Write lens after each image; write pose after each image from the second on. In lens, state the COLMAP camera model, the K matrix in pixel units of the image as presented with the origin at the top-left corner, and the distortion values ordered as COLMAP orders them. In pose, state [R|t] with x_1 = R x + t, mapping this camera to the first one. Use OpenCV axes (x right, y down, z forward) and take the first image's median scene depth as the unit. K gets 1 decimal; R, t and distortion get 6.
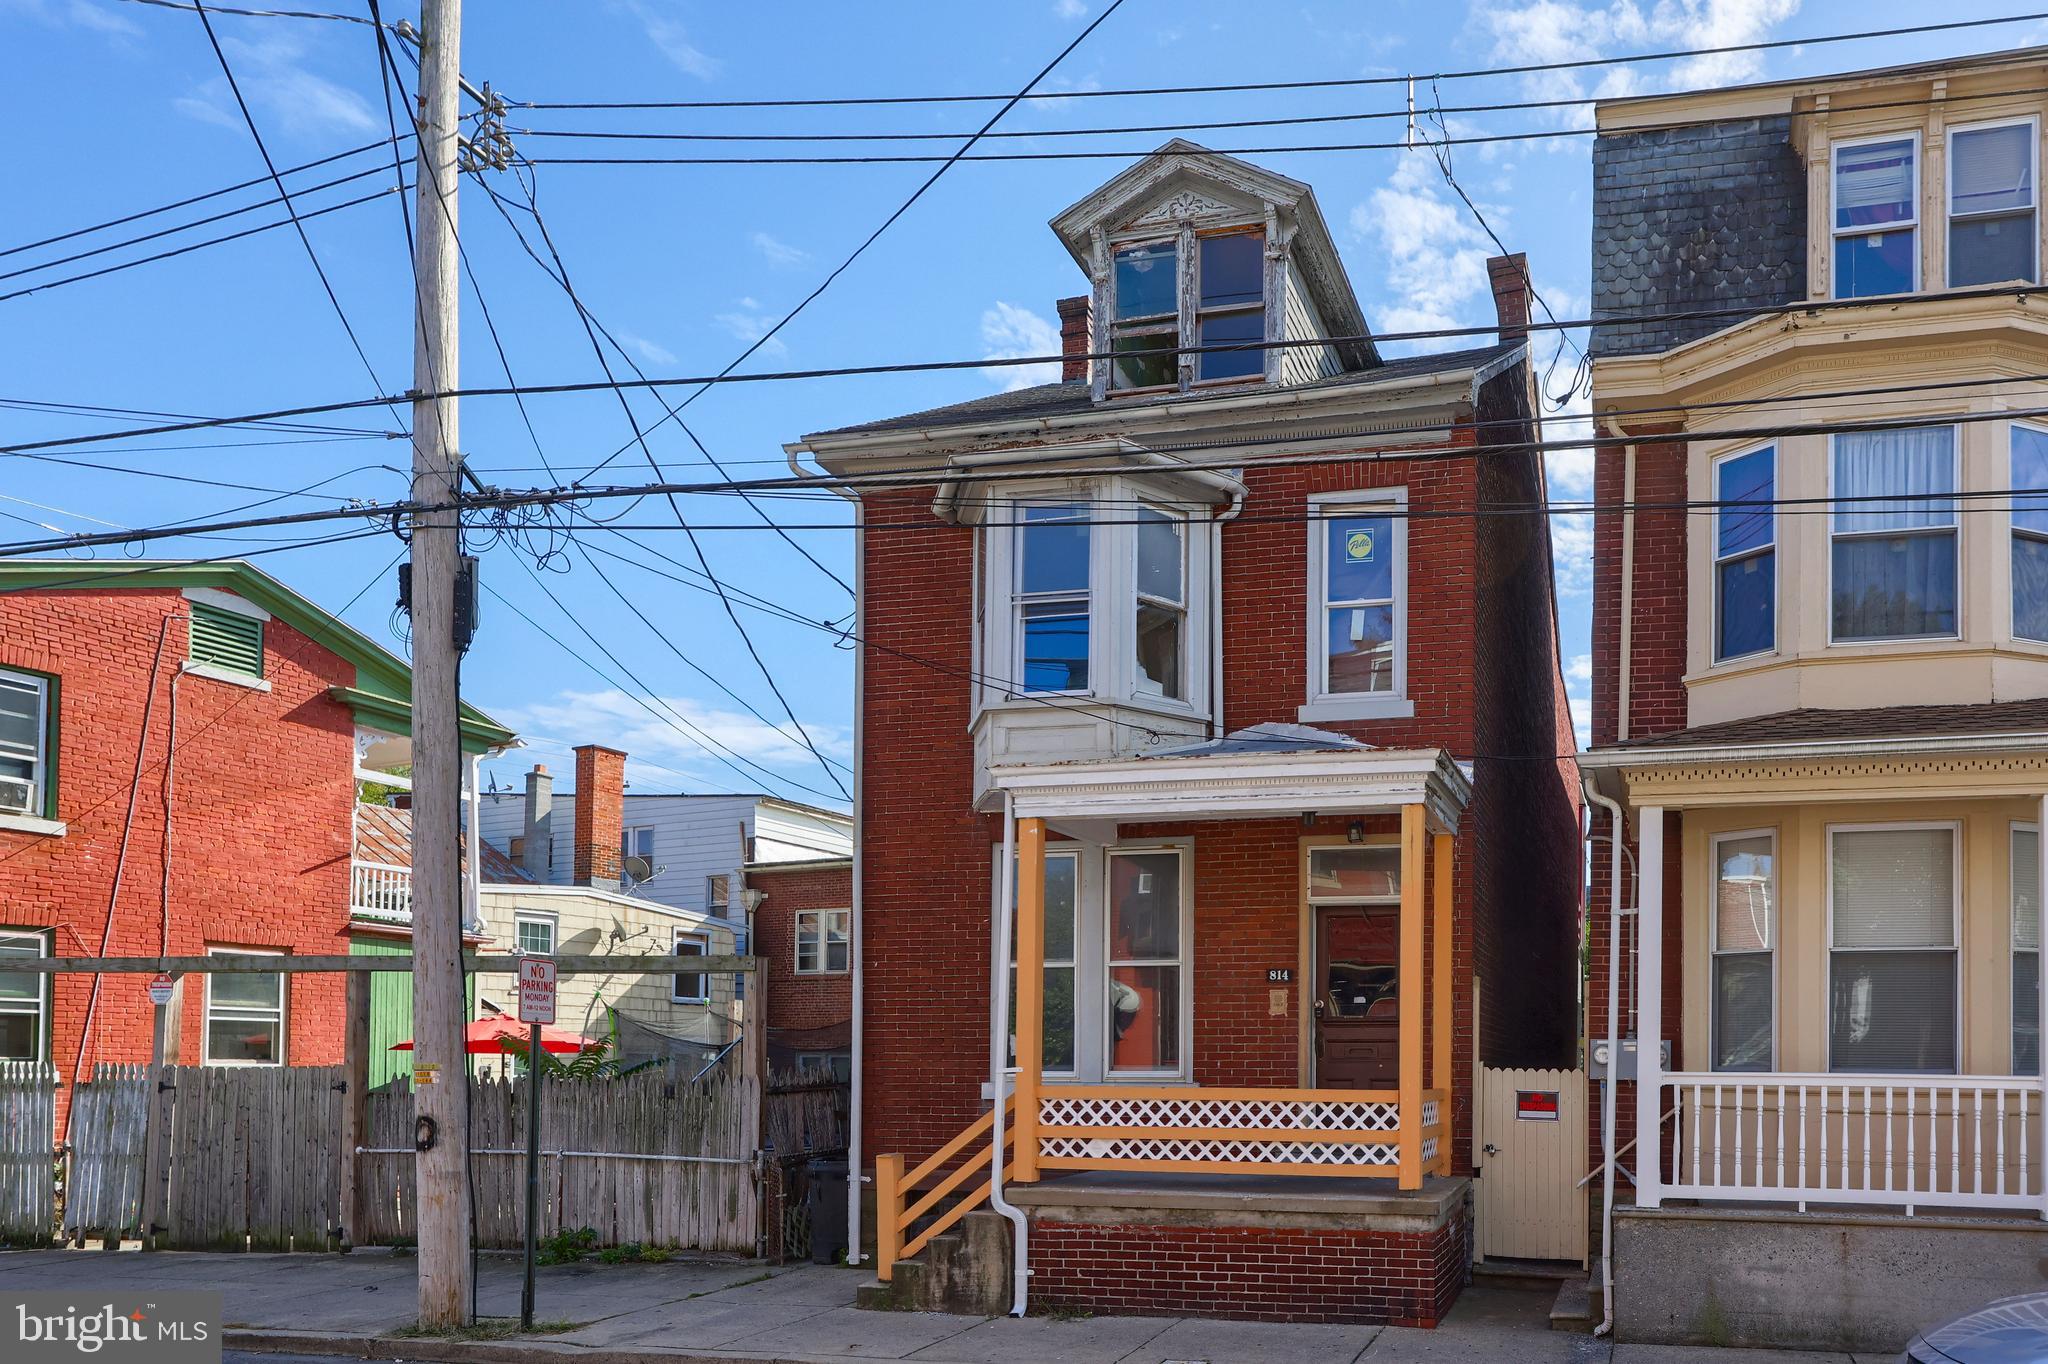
lens RADIAL K [[2075.6, 0, 1027.5], [0, 2075.6, 1033.1], [0, 0, 1]] dist [-0.006127, 0.003140]
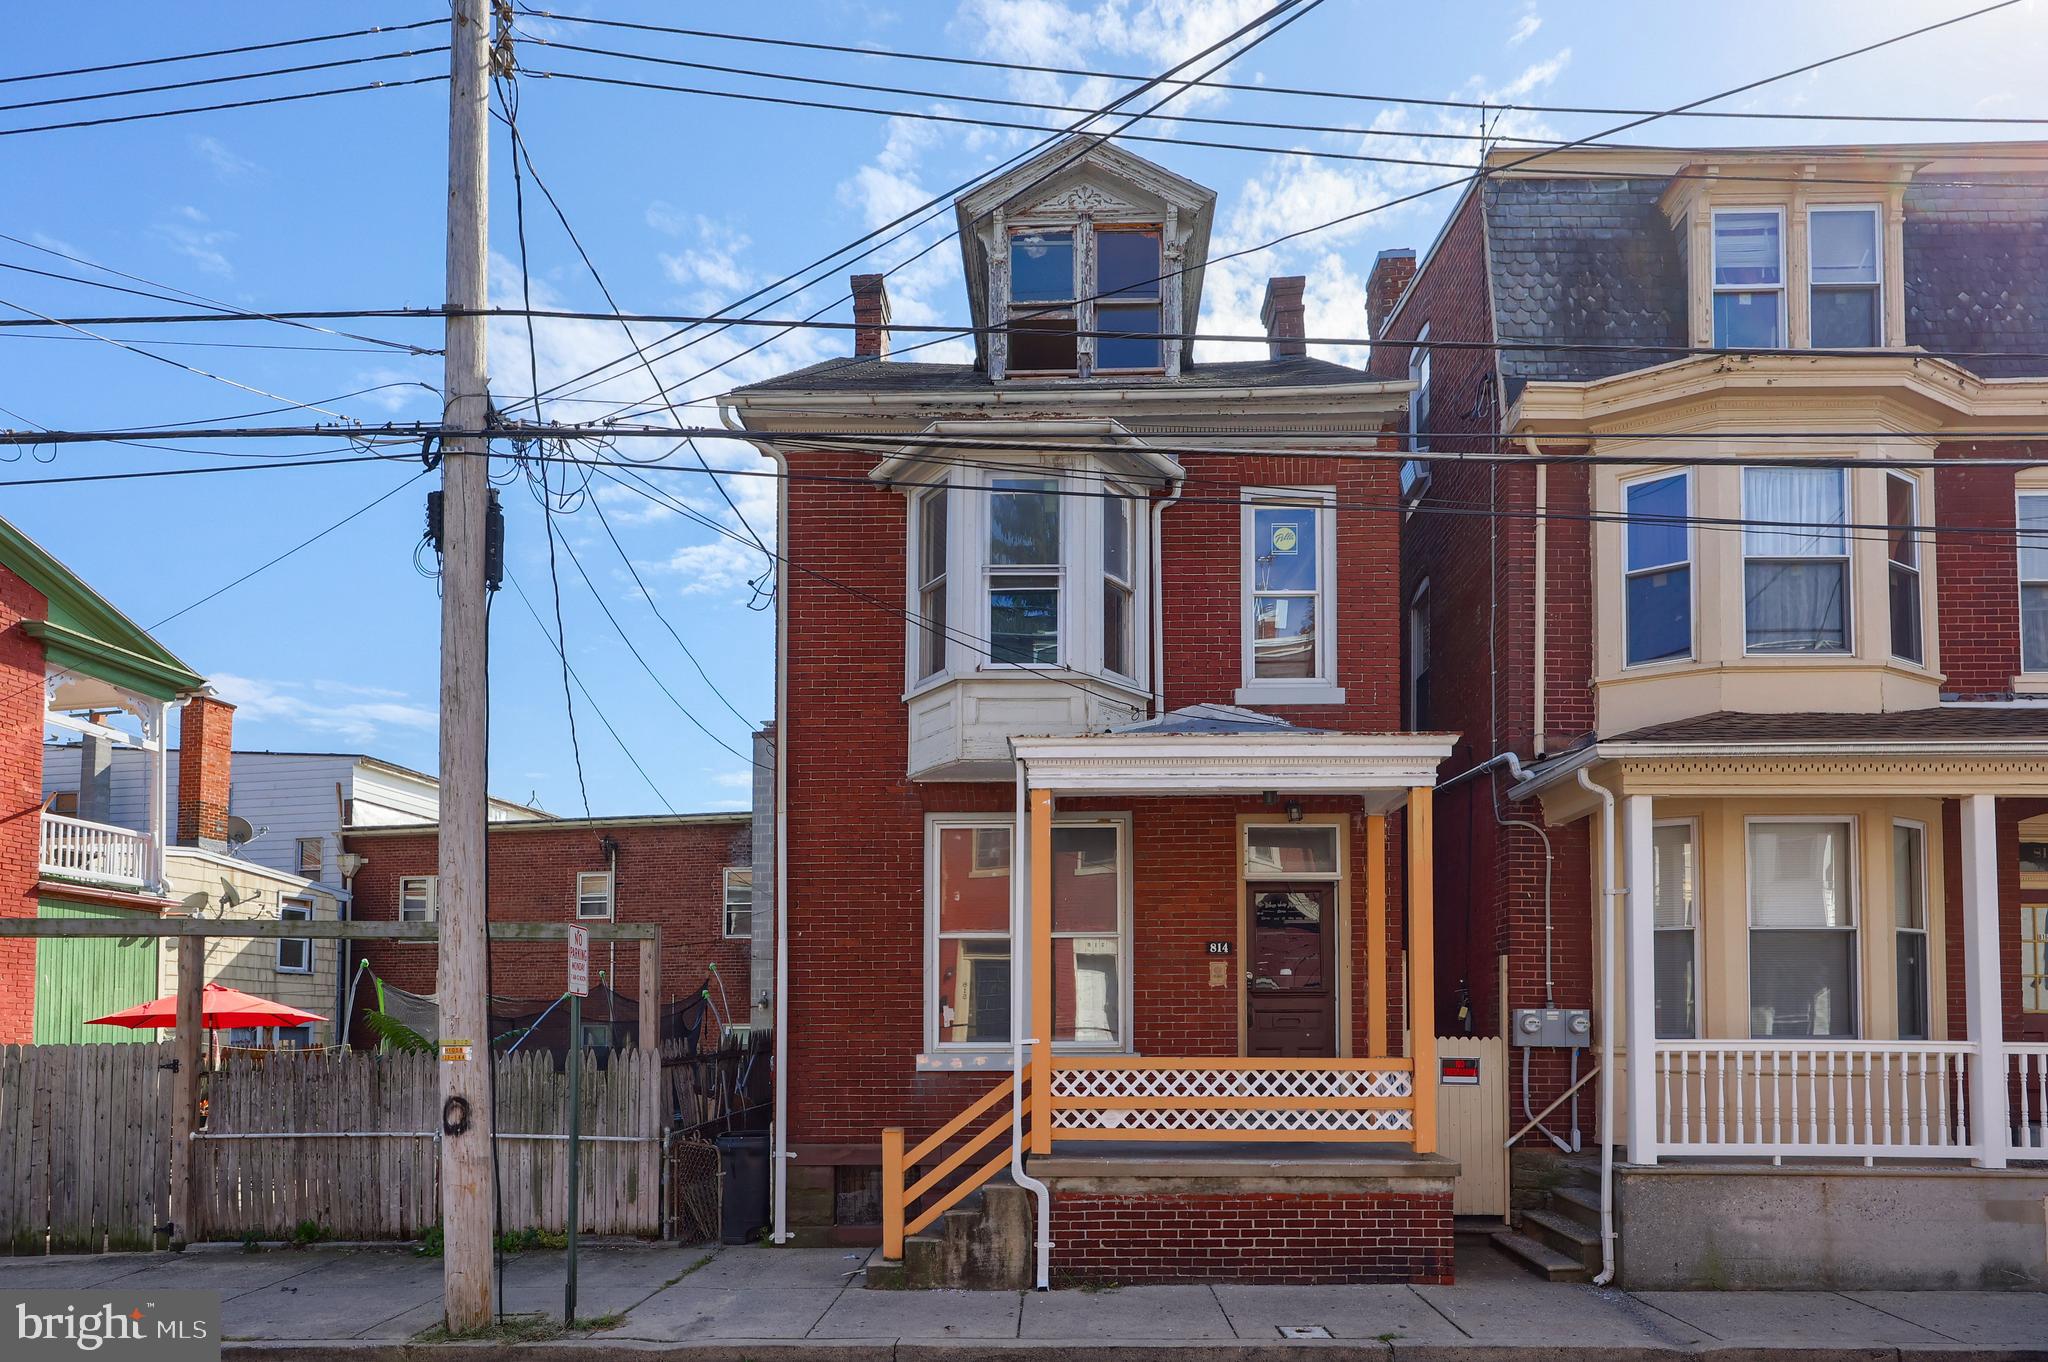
lens RADIAL K [[2007.6, 0, 1019.2], [0, 2007.6, 953.3], [0, 0, 1]] dist [0.004199, -0.010417]
pose [[0.958166, 0.005629, 0.286156, -0.274544], [0.001431, 0.999700, -0.024456, -0.000878], [-0.286208, 0.023842, 0.957871, 0.075147]]
